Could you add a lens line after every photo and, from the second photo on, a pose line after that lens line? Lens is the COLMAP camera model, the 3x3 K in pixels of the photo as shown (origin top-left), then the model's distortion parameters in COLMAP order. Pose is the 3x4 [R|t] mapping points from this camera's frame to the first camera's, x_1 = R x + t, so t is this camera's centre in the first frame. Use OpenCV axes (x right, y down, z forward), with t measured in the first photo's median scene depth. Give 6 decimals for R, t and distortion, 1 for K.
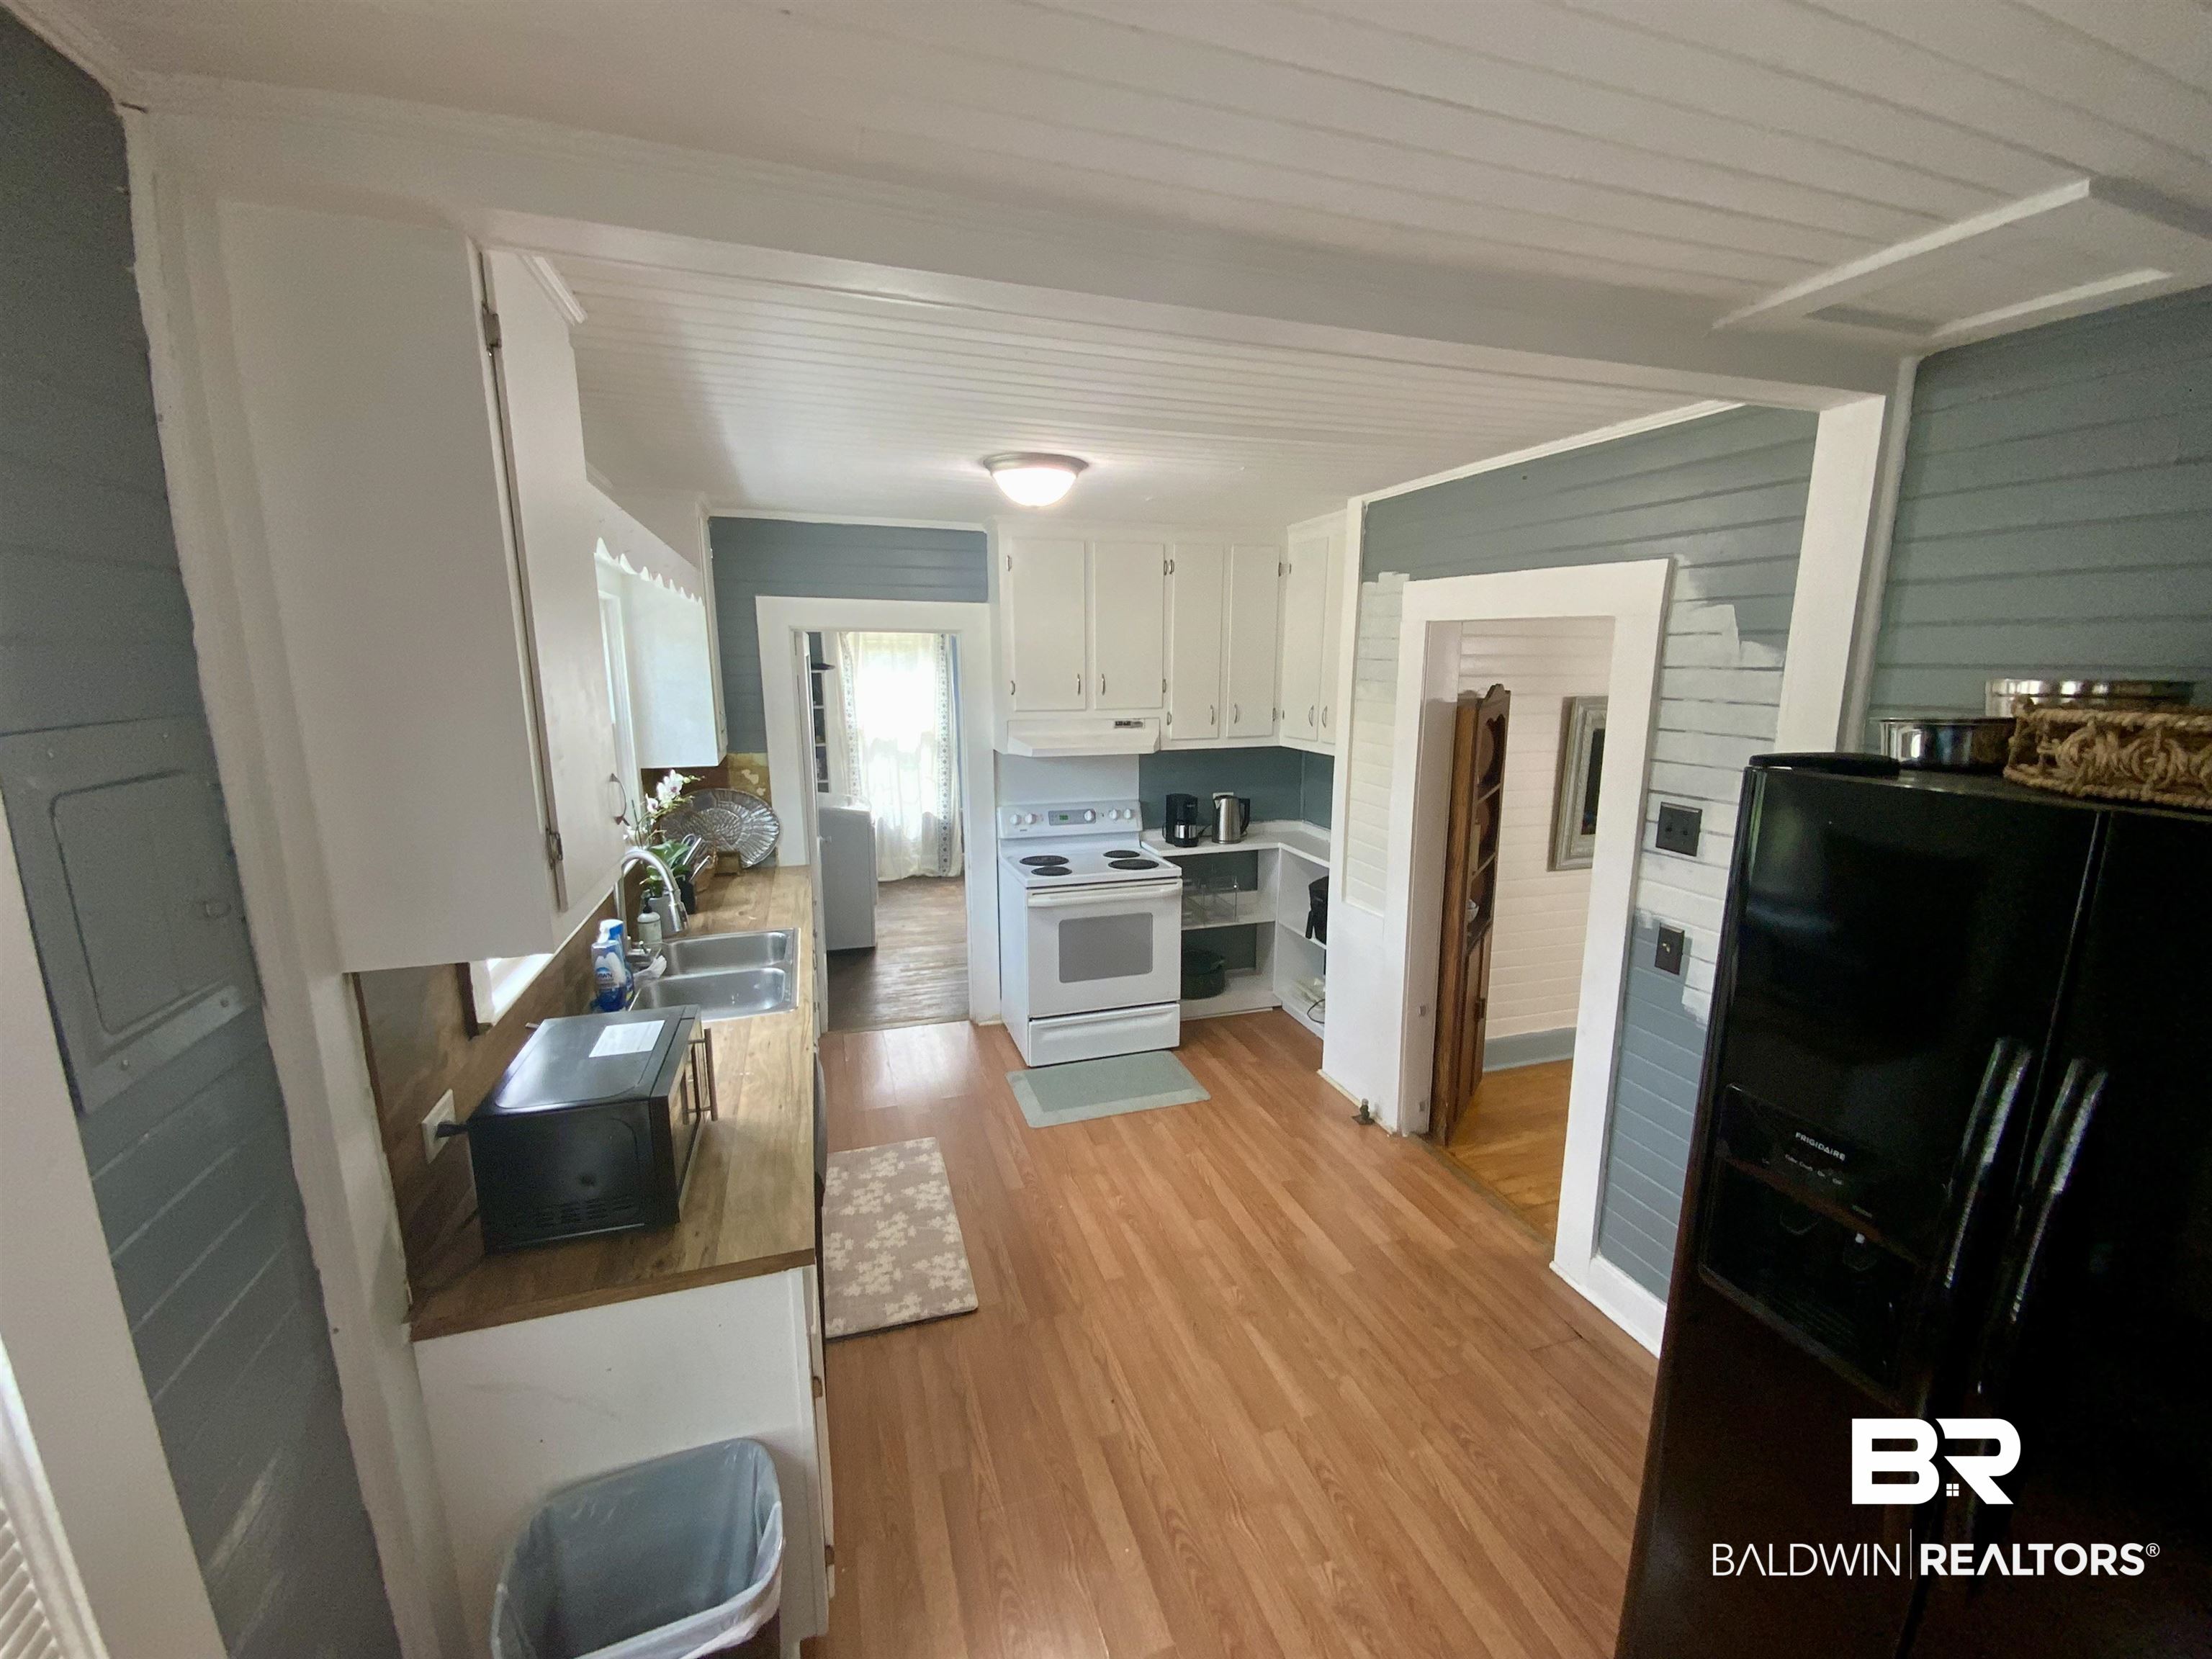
lens RADIAL K [[906.3, 0, 1111.0], [0, 906.3, 828.0], [0, 0, 1]] dist [0.002052, -0.003675]
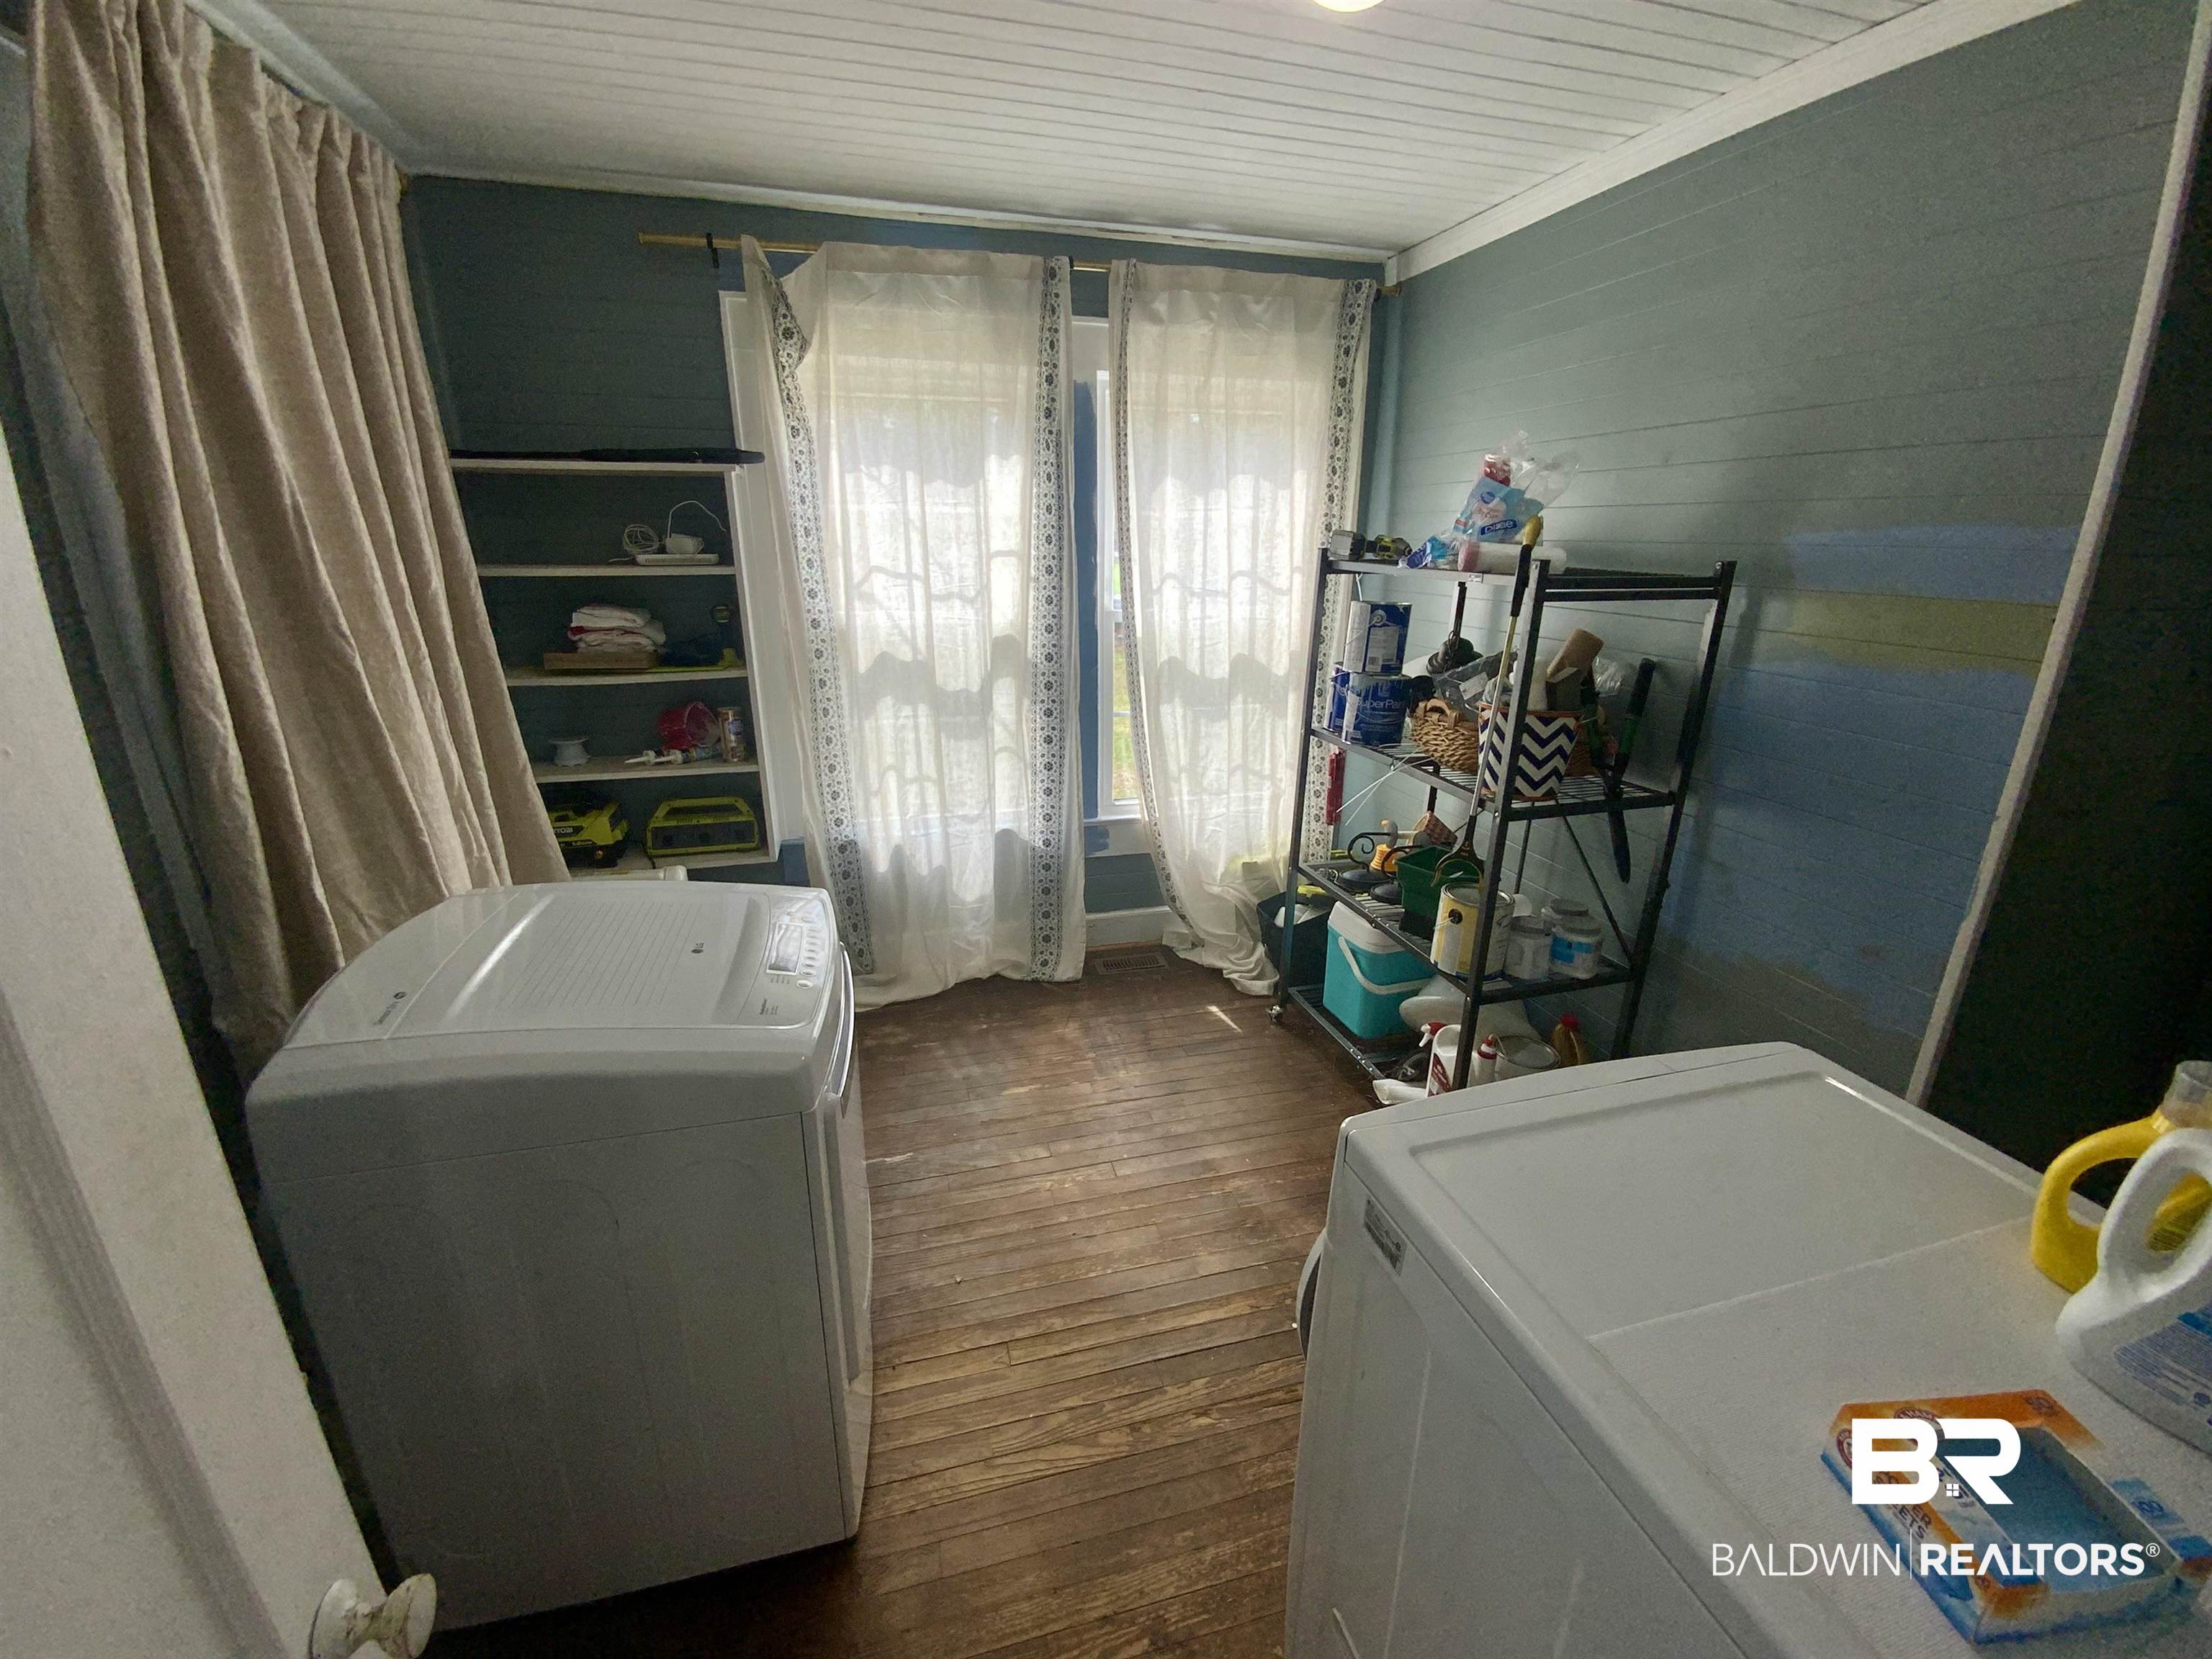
lens RADIAL K [[906.3, 0, 1105.3], [0, 906.3, 837.6], [0, 0, 1]] dist [0.002052, -0.003675]
pose [[0.998259, 0.025403, -0.053239, -0.135866], [-0.017553, 0.989562, 0.143038, -0.076460], [0.056317, -0.141854, 0.988284, 0.591303]]
